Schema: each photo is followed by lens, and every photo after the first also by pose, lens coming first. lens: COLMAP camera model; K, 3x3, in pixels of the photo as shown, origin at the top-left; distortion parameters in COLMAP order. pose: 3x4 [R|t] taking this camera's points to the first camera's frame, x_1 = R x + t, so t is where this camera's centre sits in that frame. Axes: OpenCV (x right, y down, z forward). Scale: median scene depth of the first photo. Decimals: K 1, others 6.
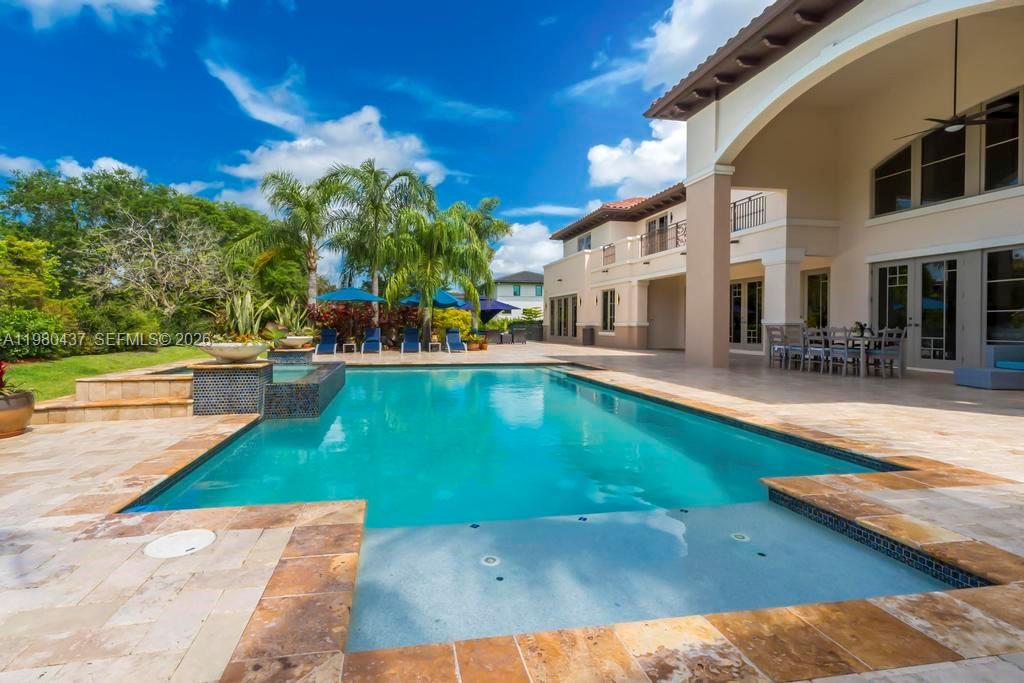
lens RADIAL K [[478.1, 0, 496.8], [0, 478.1, 327.7], [0, 0, 1]] dist [0.011487, 0.000114]
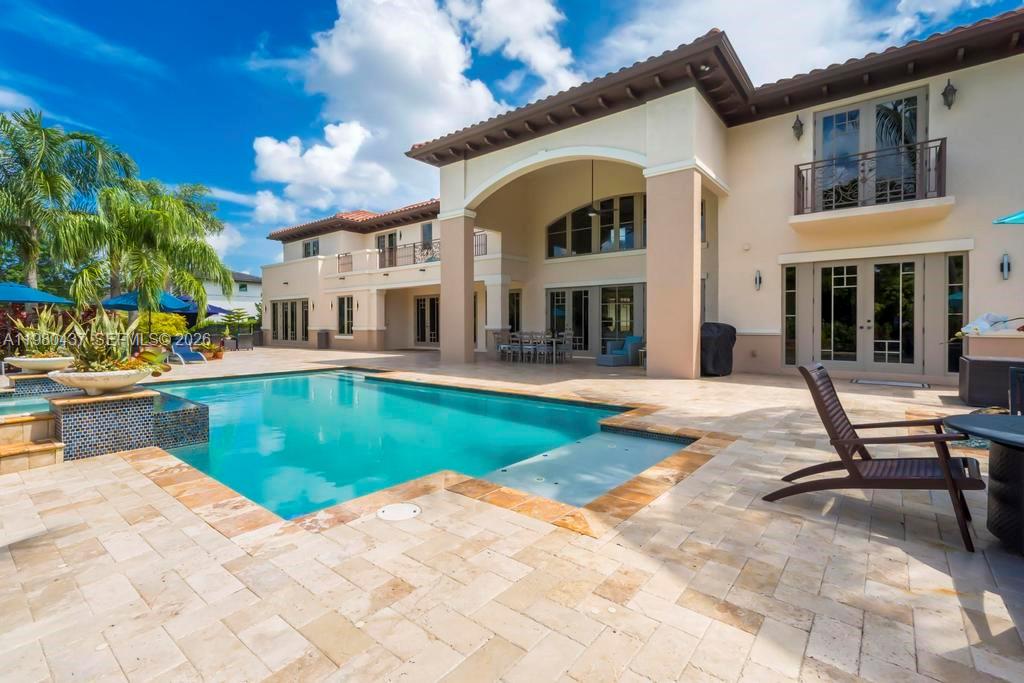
lens RADIAL K [[465.2, 0, 512.5], [0, 465.2, 336.0], [0, 0, 1]] dist [0.017566, 0.000275]
pose [[0.762154, -0.022769, 0.646995, -0.265447], [0.008406, 0.999645, 0.025277, -0.022556], [-0.647341, -0.013826, 0.762075, -0.056670]]
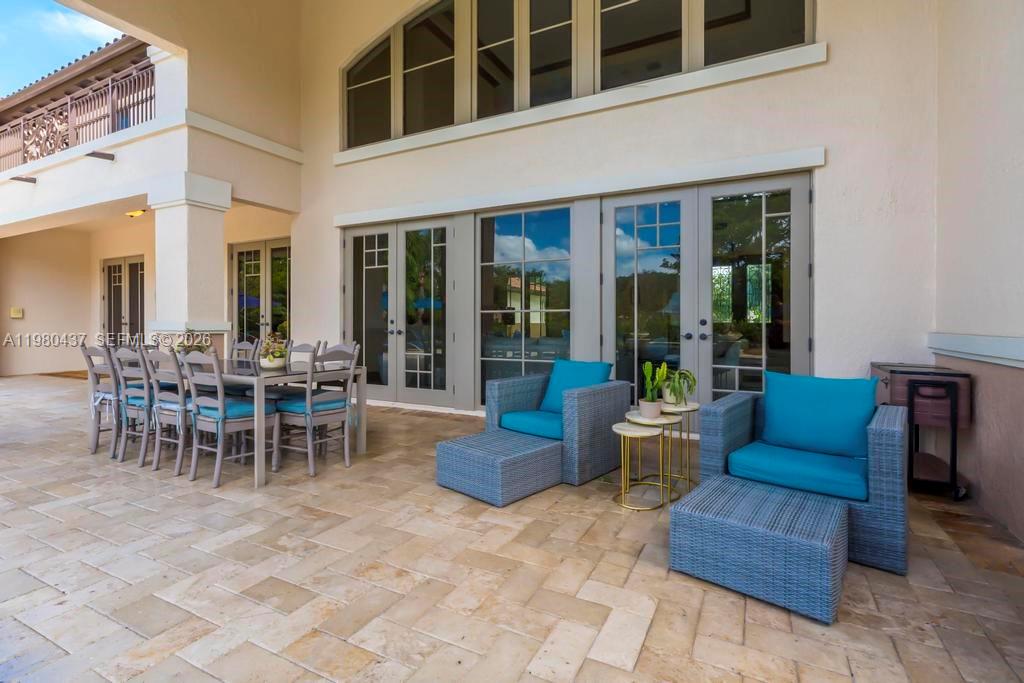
lens RADIAL K [[478.1, 0, 496.8], [0, 478.1, 327.7], [0, 0, 1]] dist [0.011487, 0.000114]
pose [[0.654454, -0.010092, 0.756035, 0.465685], [0.004680, 0.999946, 0.009297, -0.015747], [-0.756088, -0.002546, 0.654465, 0.482672]]
